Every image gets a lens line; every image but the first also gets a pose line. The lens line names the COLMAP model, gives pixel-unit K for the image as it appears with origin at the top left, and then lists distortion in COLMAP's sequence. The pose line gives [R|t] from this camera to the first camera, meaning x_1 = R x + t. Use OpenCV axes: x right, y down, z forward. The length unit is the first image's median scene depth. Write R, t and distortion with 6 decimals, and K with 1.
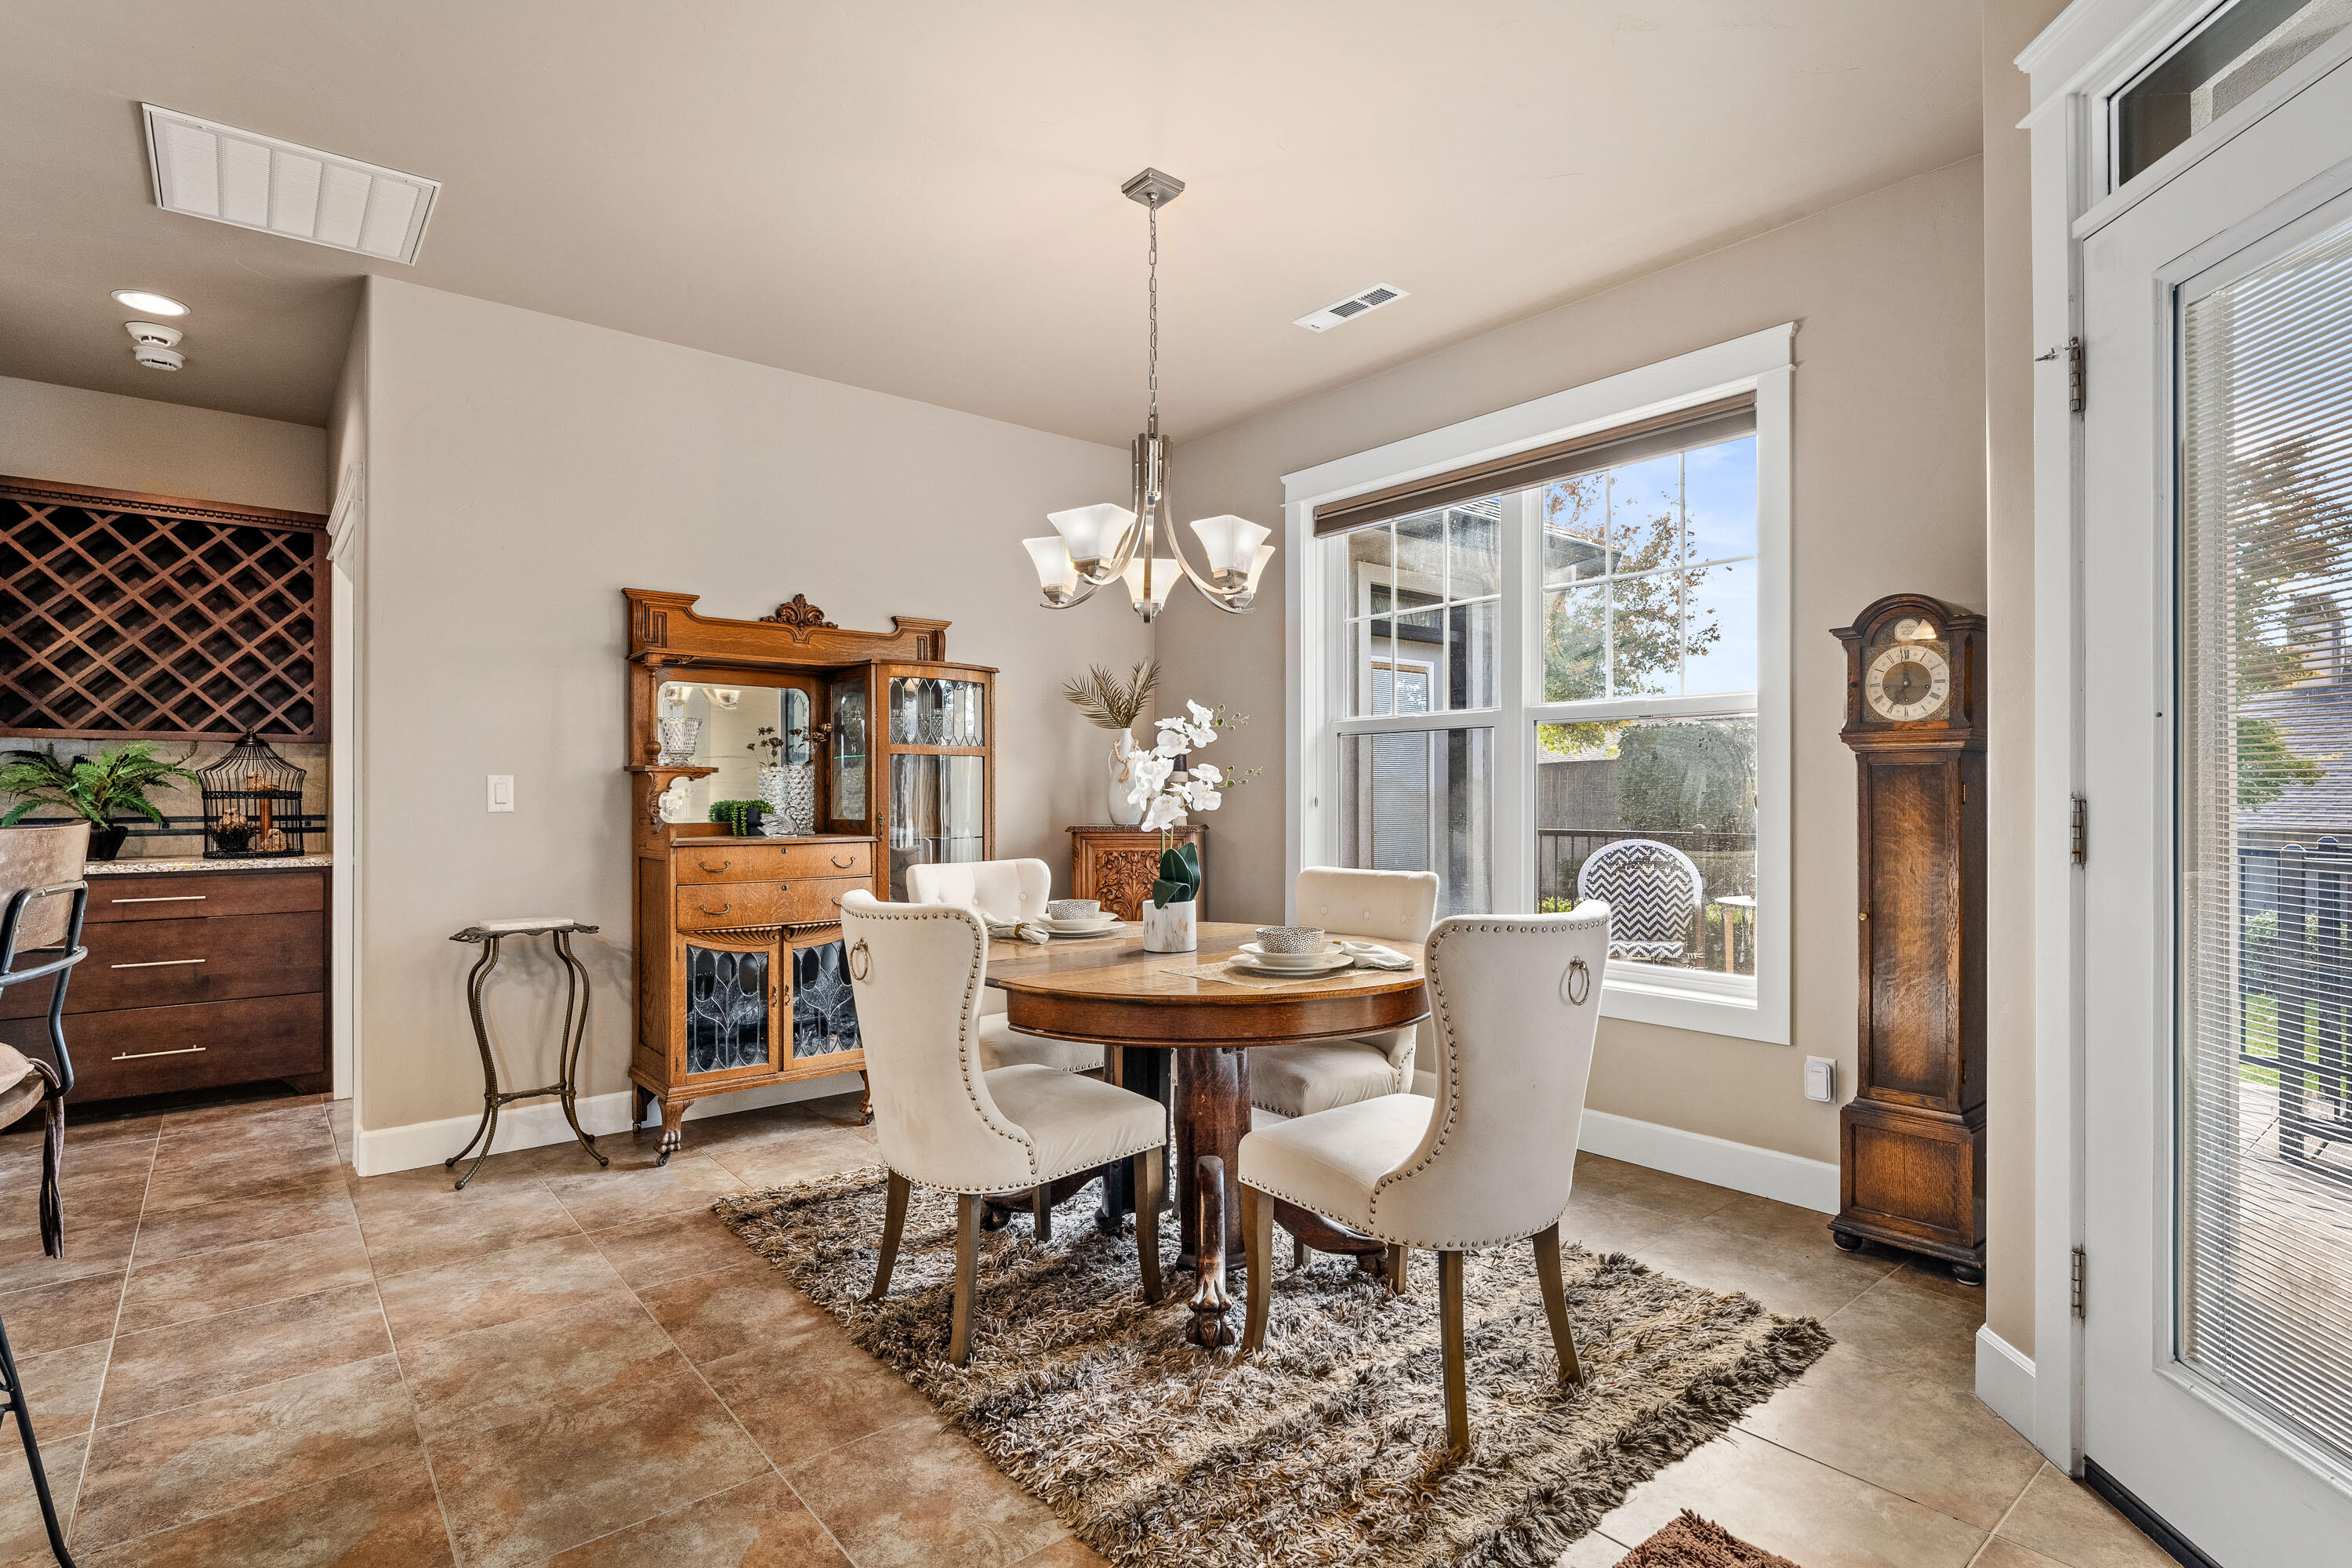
lens RADIAL K [[1144.0, 0, 1180.4], [0, 1144.0, 789.8], [0, 0, 1]] dist [-0.003225, -0.000248]
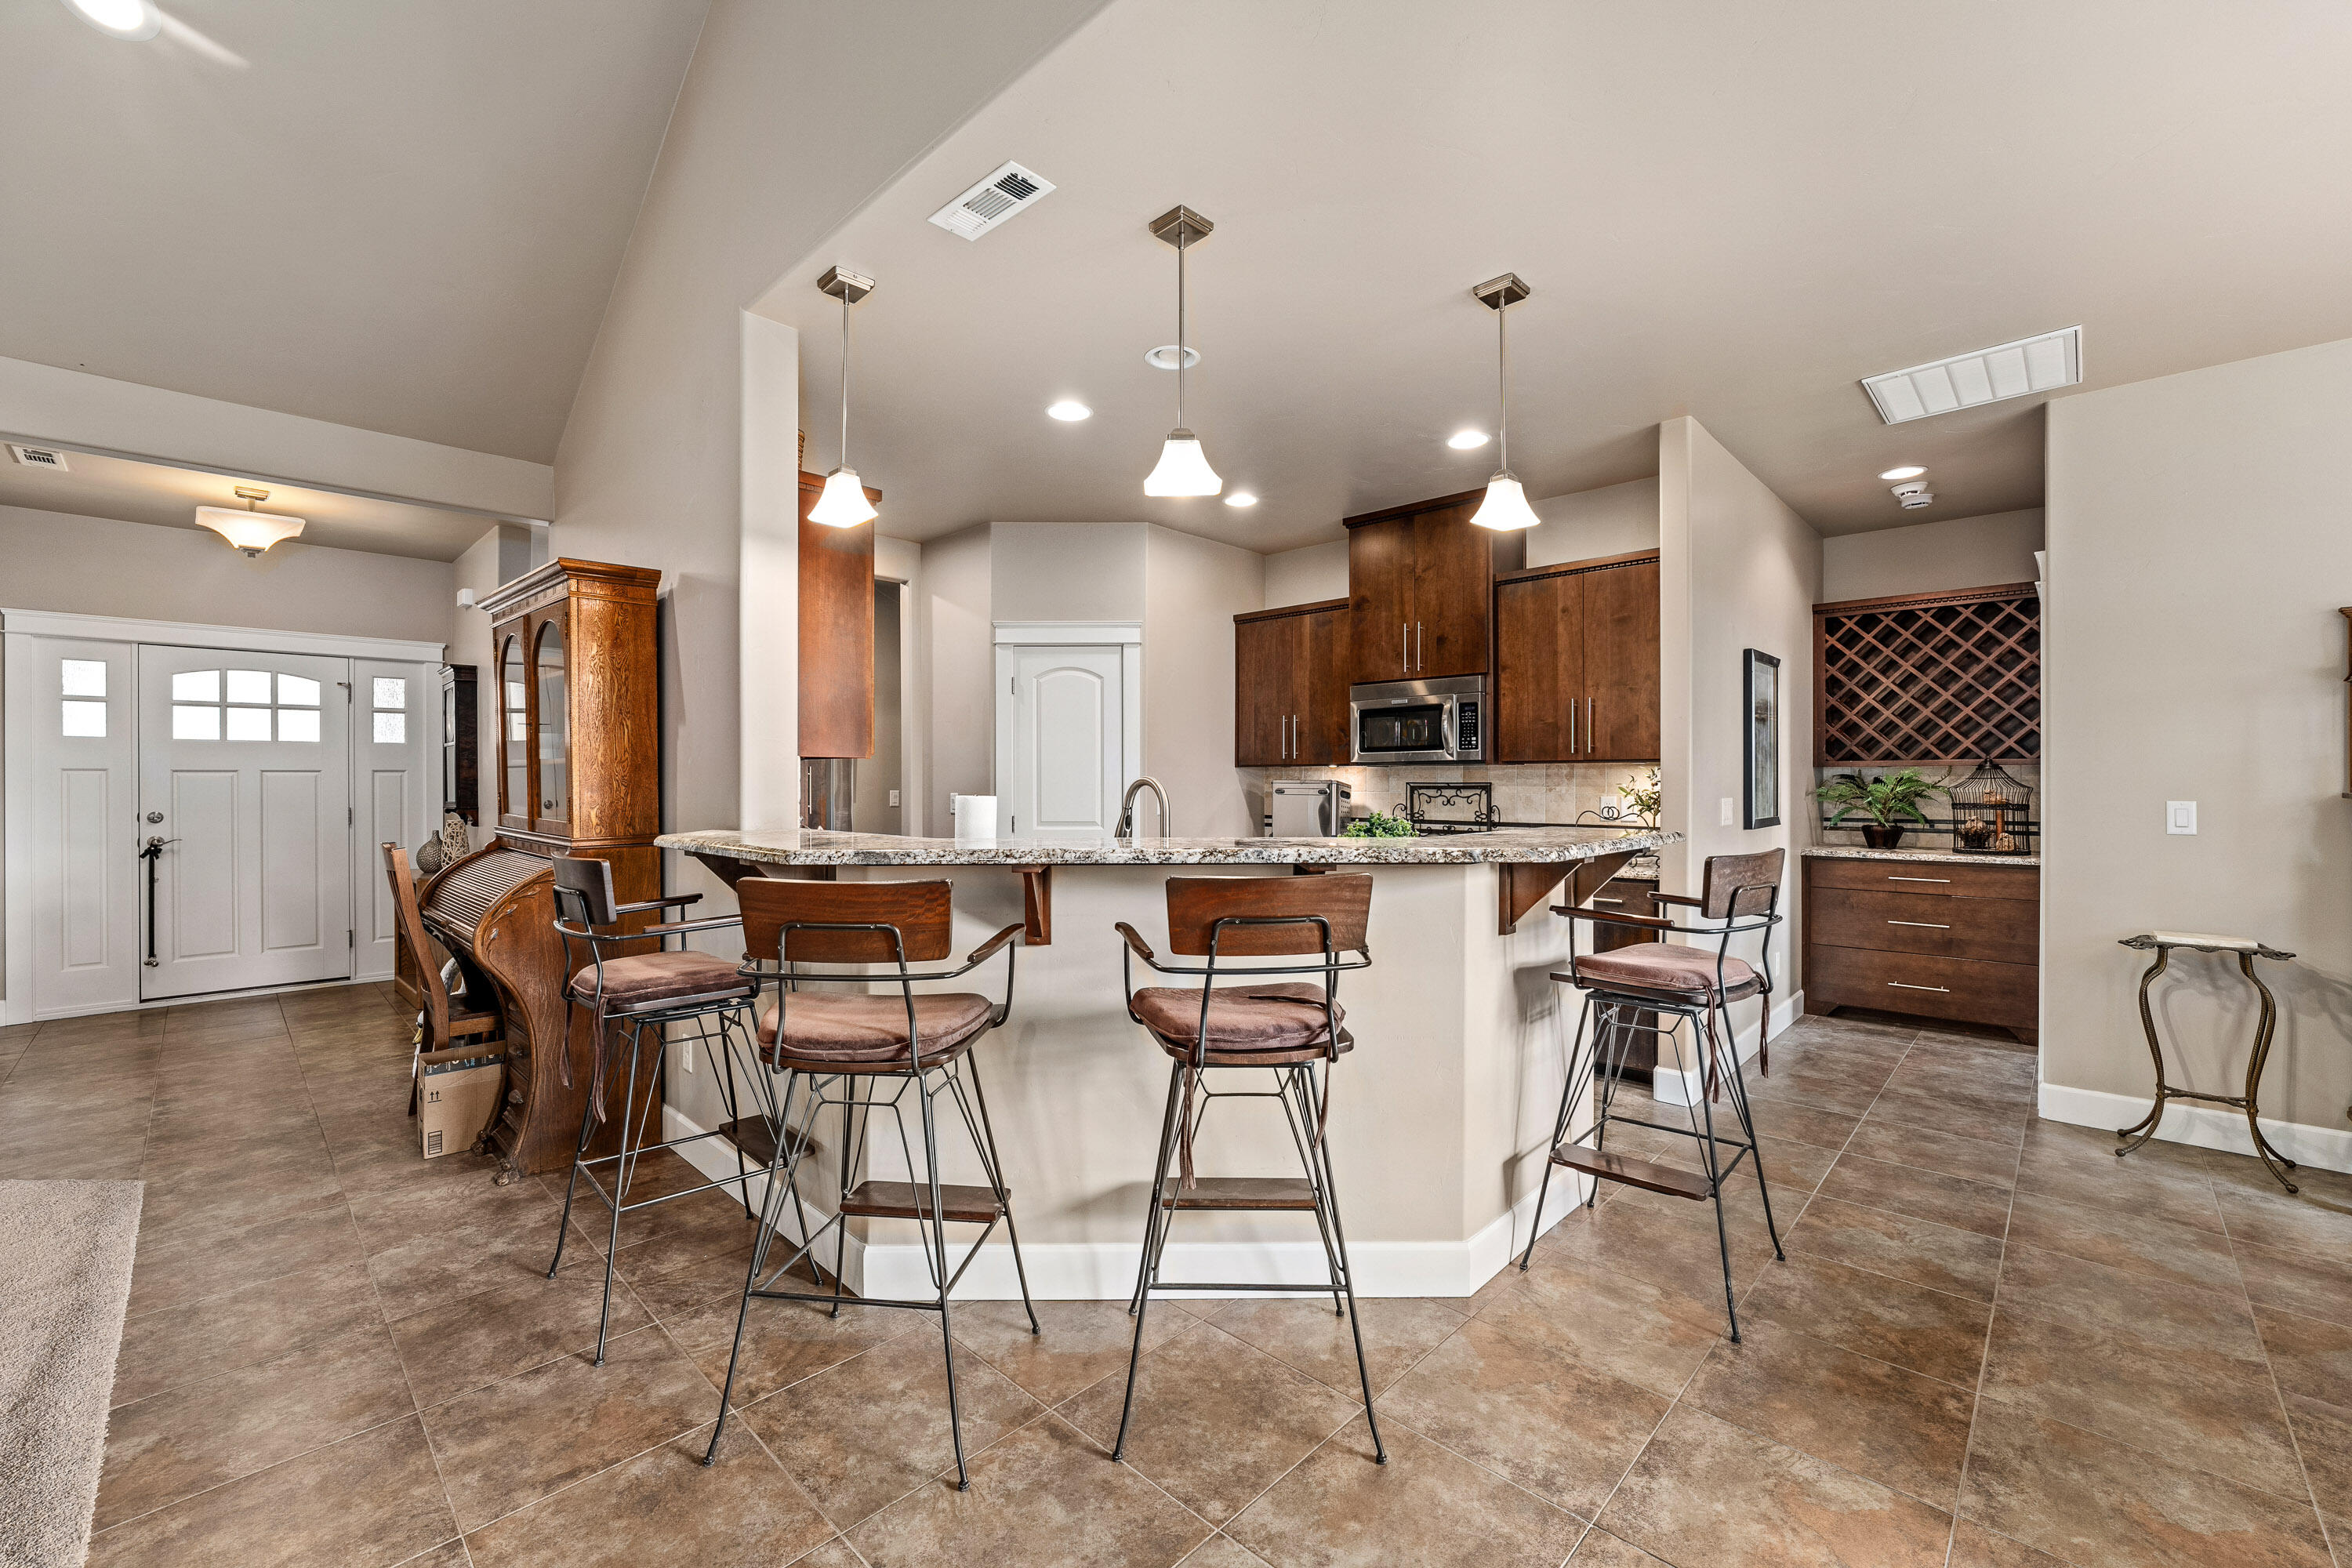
lens RADIAL K [[944.2, 0, 1176.0], [0, 944.2, 784.0], [0, 0, 1]] dist [-0.003594, -0.000026]
pose [[0.111021, 0.002987, -0.993814, 0.170484], [0.007314, 0.999966, 0.003823, -0.034107], [0.993791, -0.007693, 0.110996, -0.054862]]
